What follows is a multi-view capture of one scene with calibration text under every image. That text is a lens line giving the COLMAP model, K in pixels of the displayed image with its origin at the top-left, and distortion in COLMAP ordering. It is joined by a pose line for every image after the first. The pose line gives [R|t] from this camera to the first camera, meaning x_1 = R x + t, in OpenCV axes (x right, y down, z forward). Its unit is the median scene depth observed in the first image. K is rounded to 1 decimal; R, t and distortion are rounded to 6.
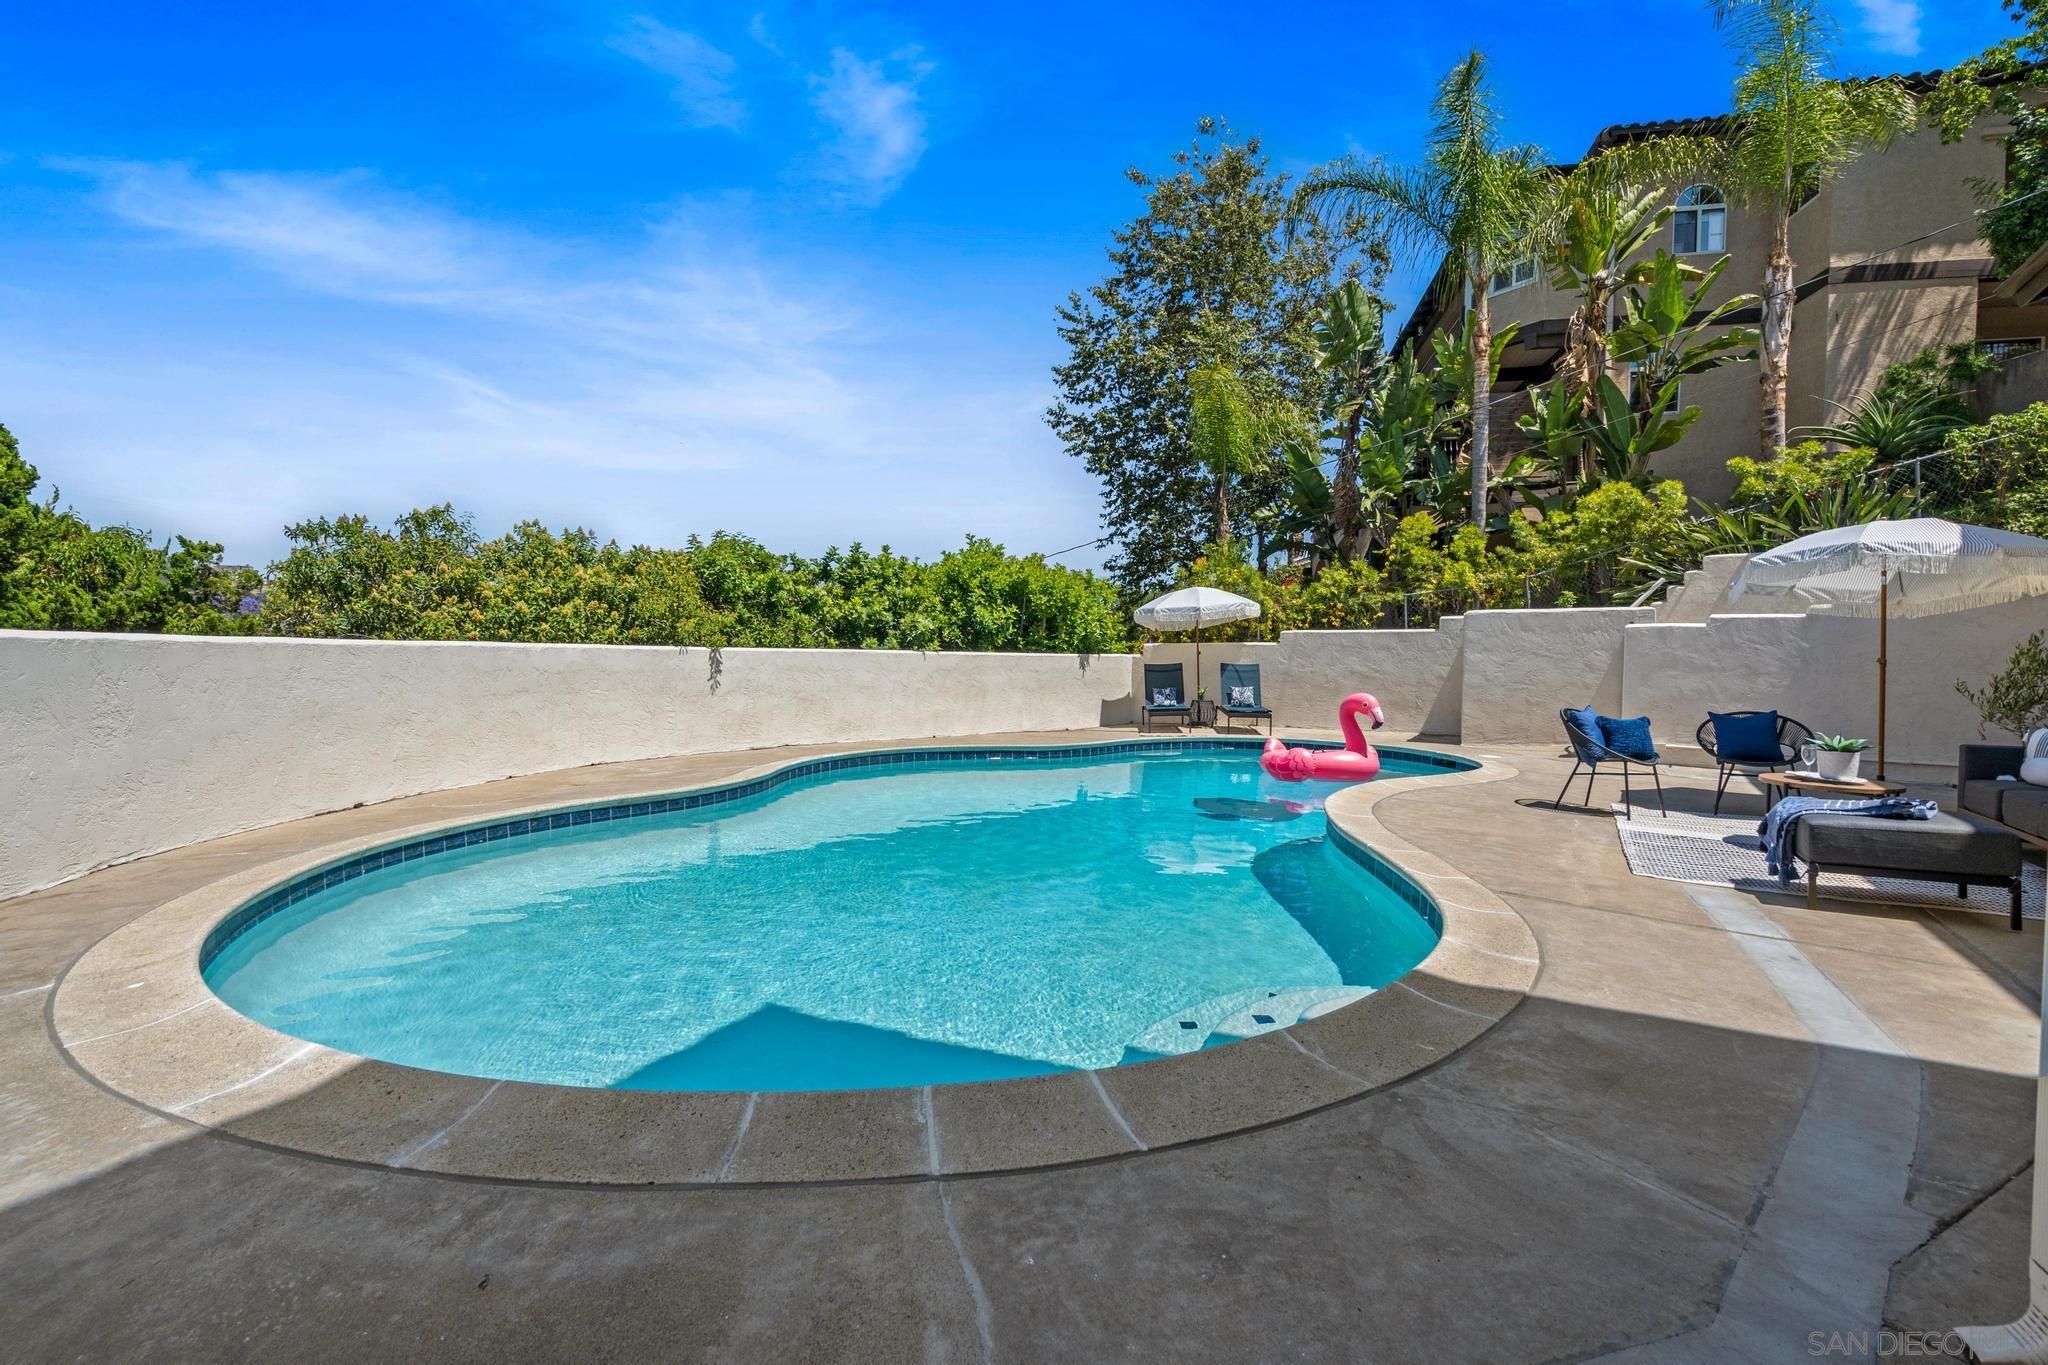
lens RADIAL K [[940.2, 0, 1002.9], [0, 940.2, 666.0], [0, 0, 1]] dist [-0.004385, 0.001749]
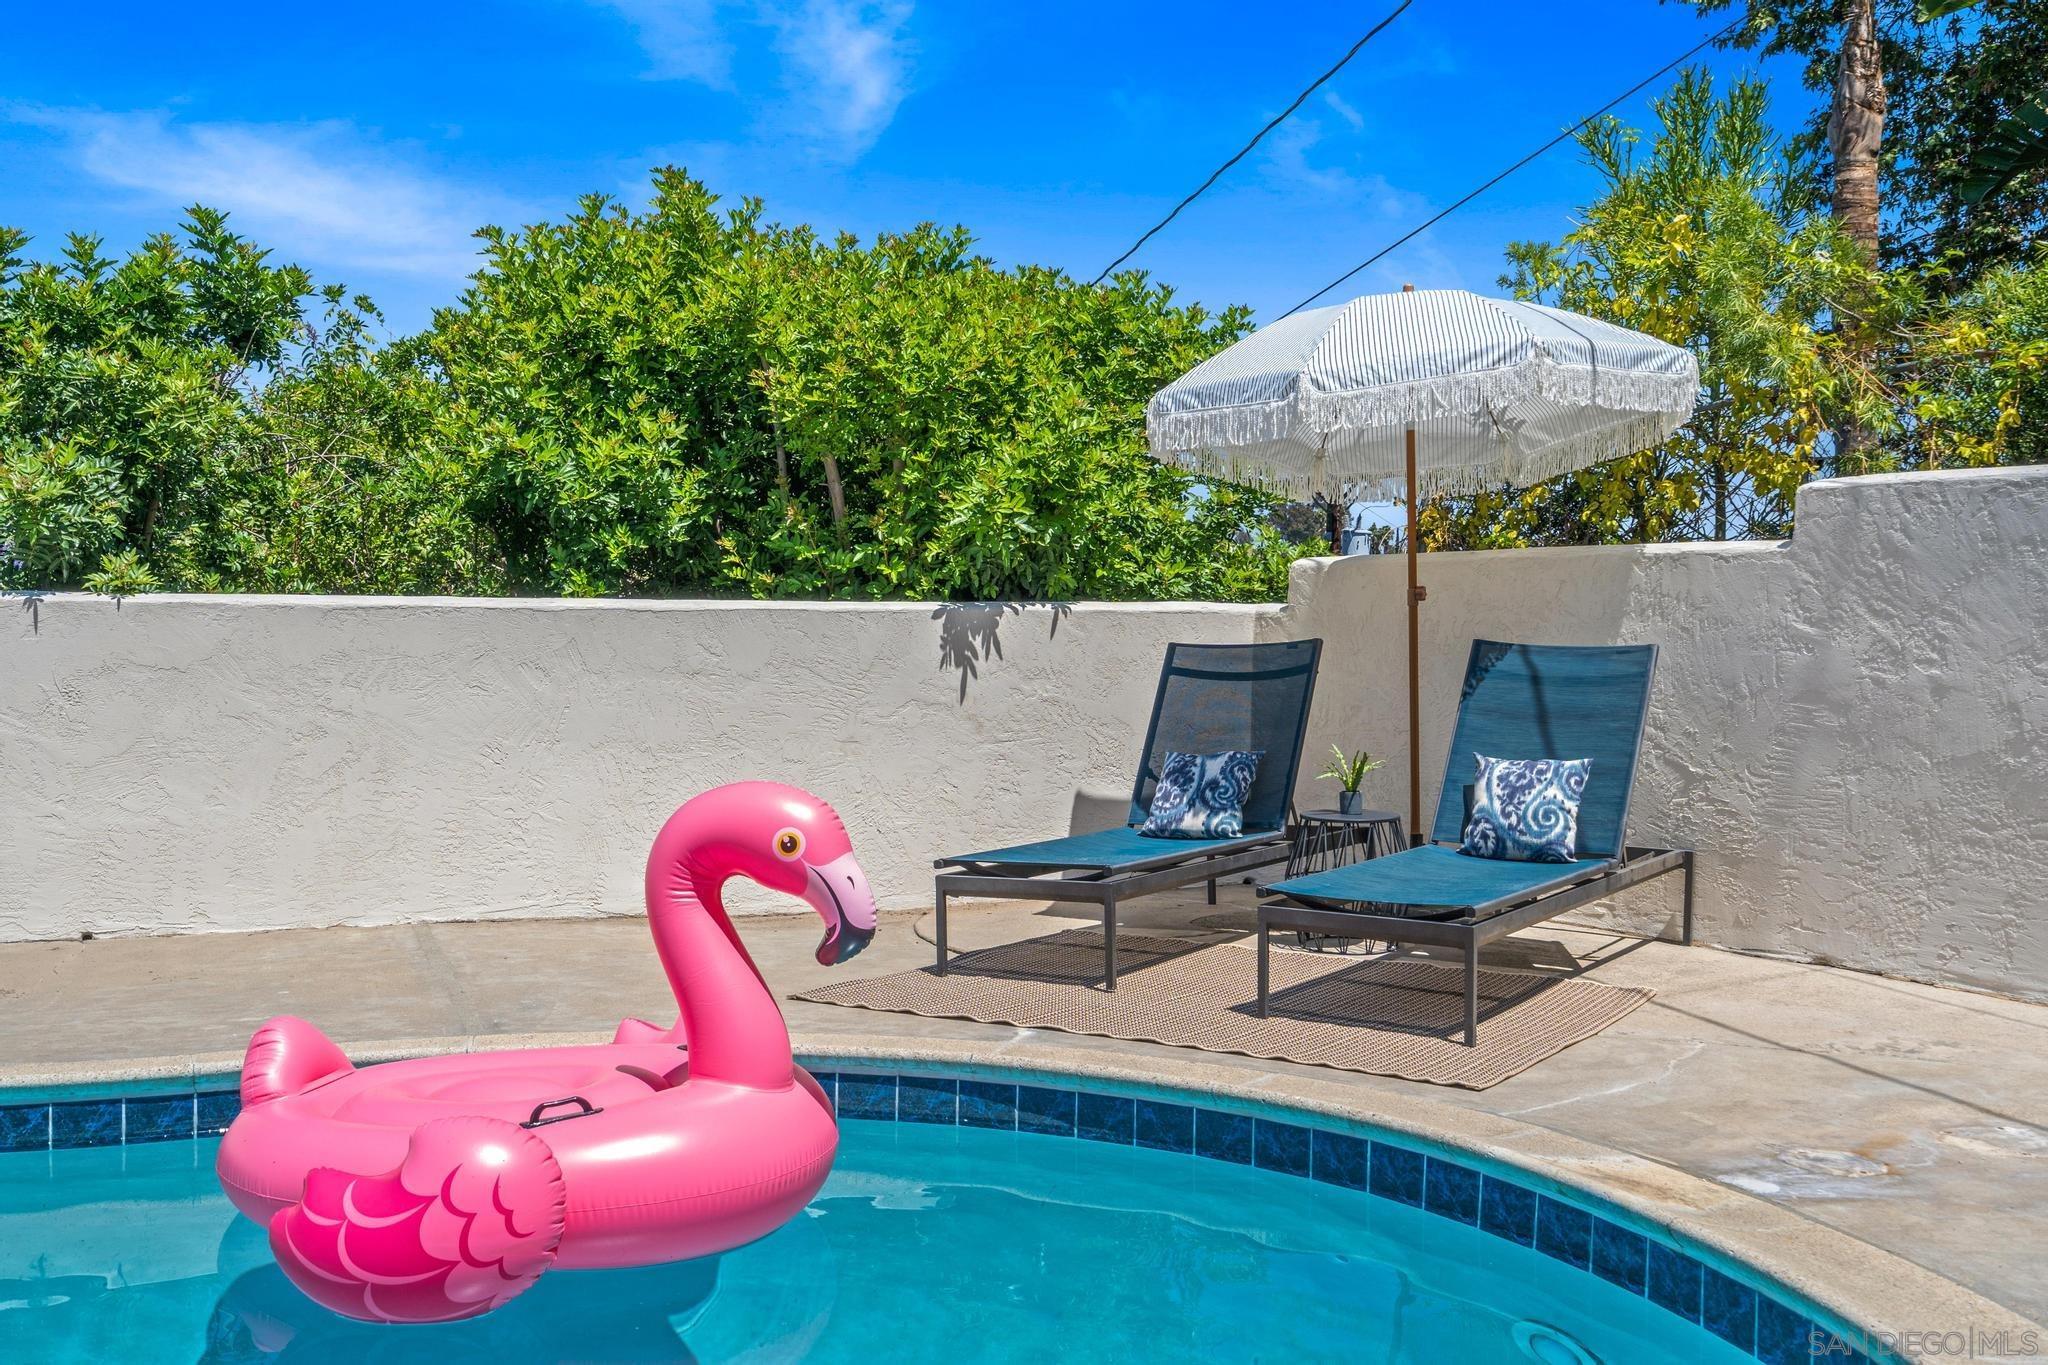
lens RADIAL K [[1954.5, 0, 975.9], [0, 1954.5, 713.8], [0, 0, 1]] dist [0.002818, 0.000000]
pose [[0.909645, 0.018885, -0.414957, 0.346578], [-0.002297, 0.999179, 0.040439, -0.004843], [0.415380, -0.035832, 0.908942, 0.610579]]
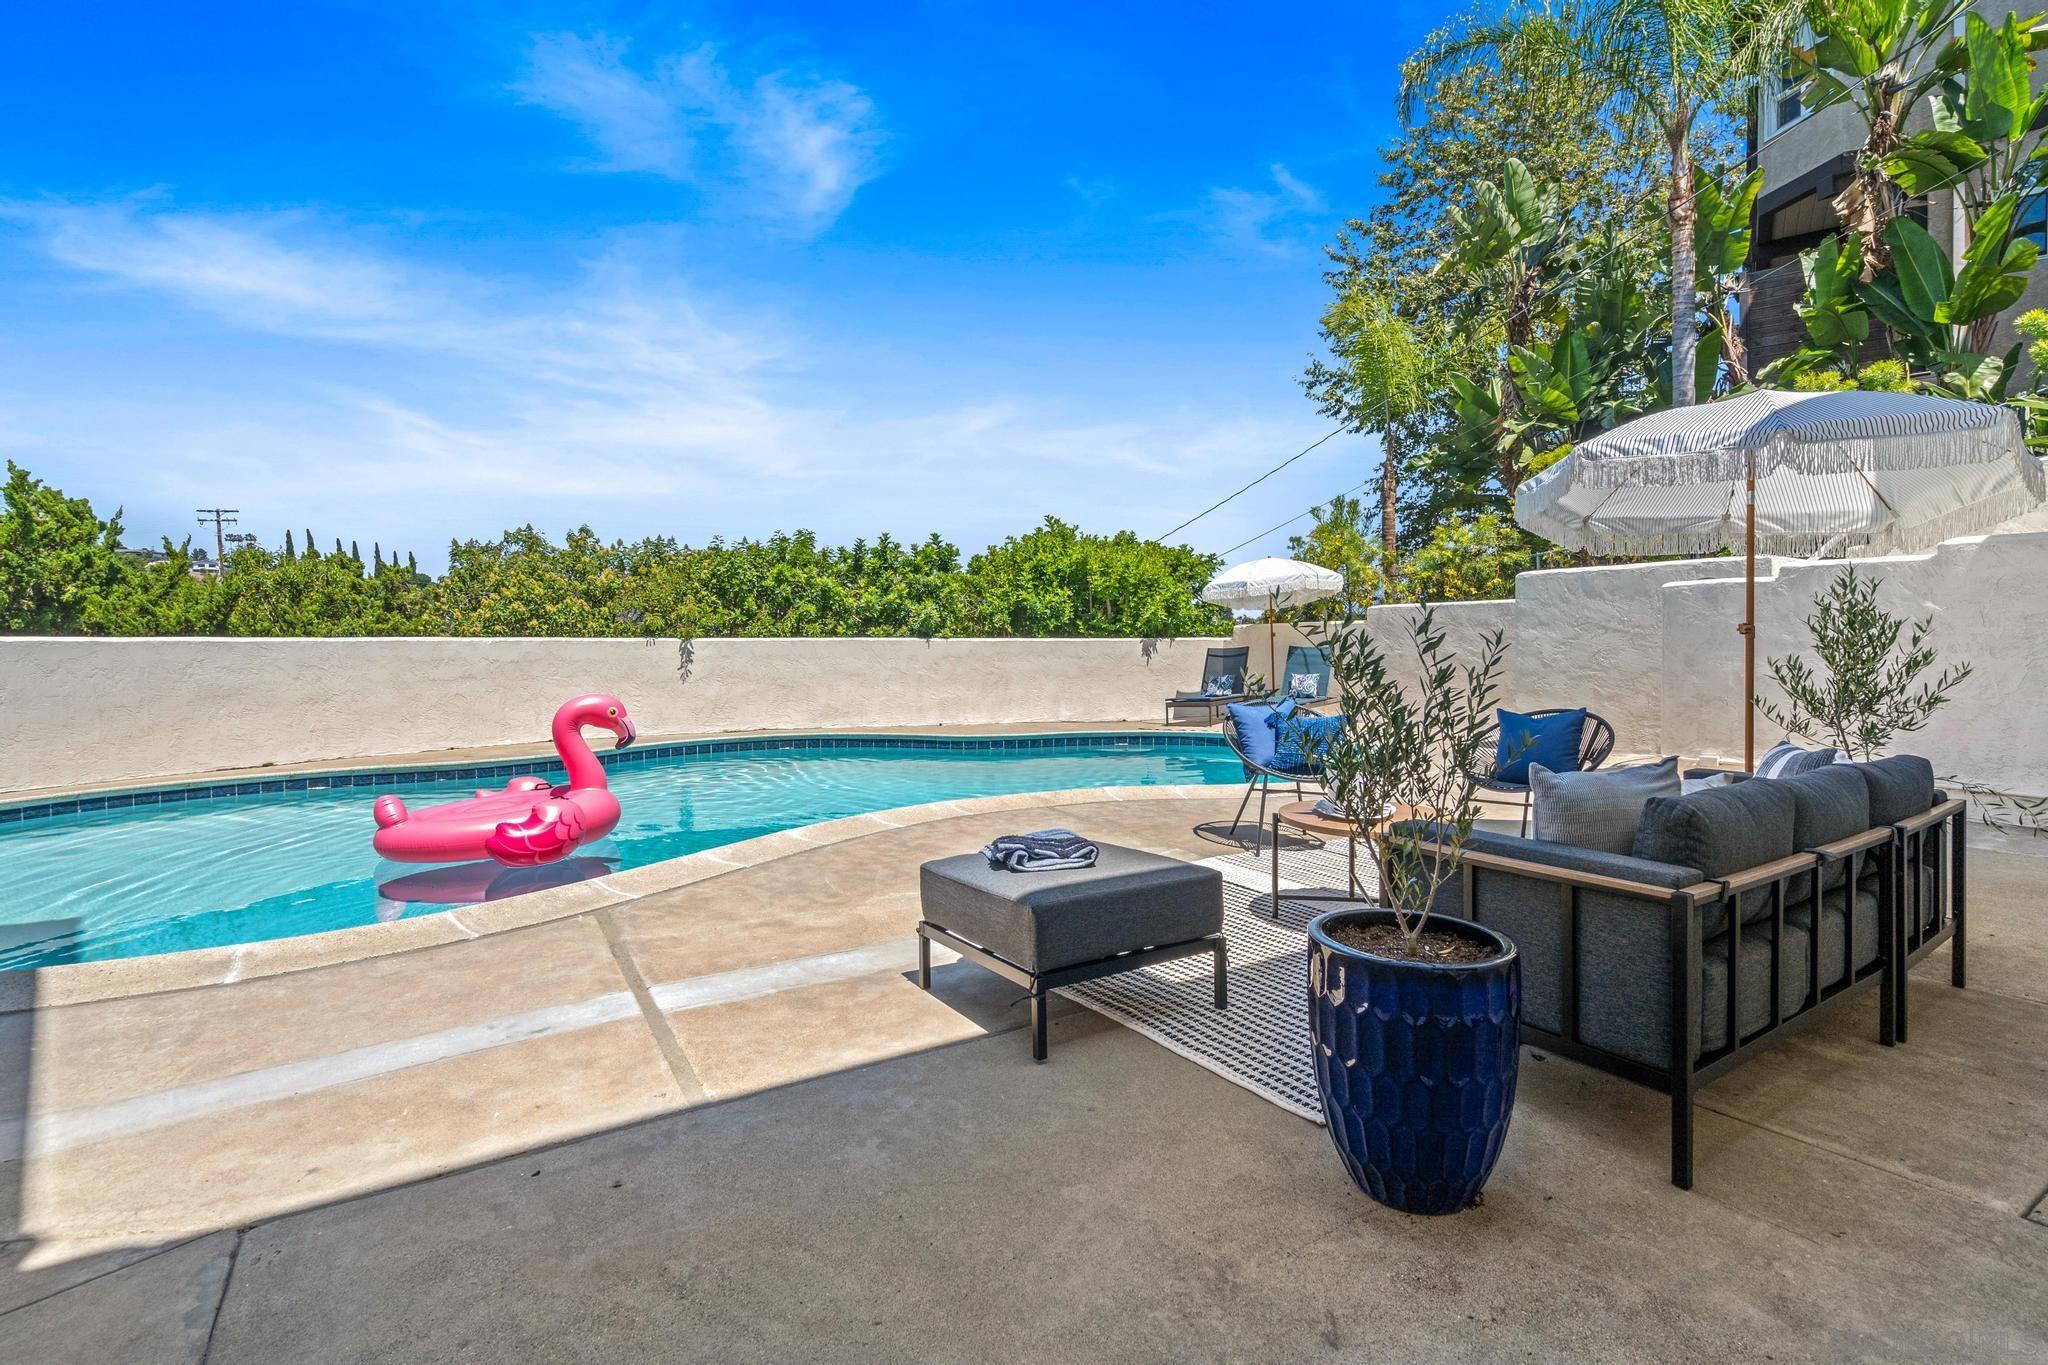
lens RADIAL K [[940.2, 0, 1009.5], [0, 940.2, 665.7], [0, 0, 1]] dist [-0.004385, 0.001749]
pose [[0.910013, -0.004894, -0.414550, 0.393354], [0.009713, 0.999908, 0.009517, 0.004589], [0.414466, -0.012687, 0.909977, 0.124526]]
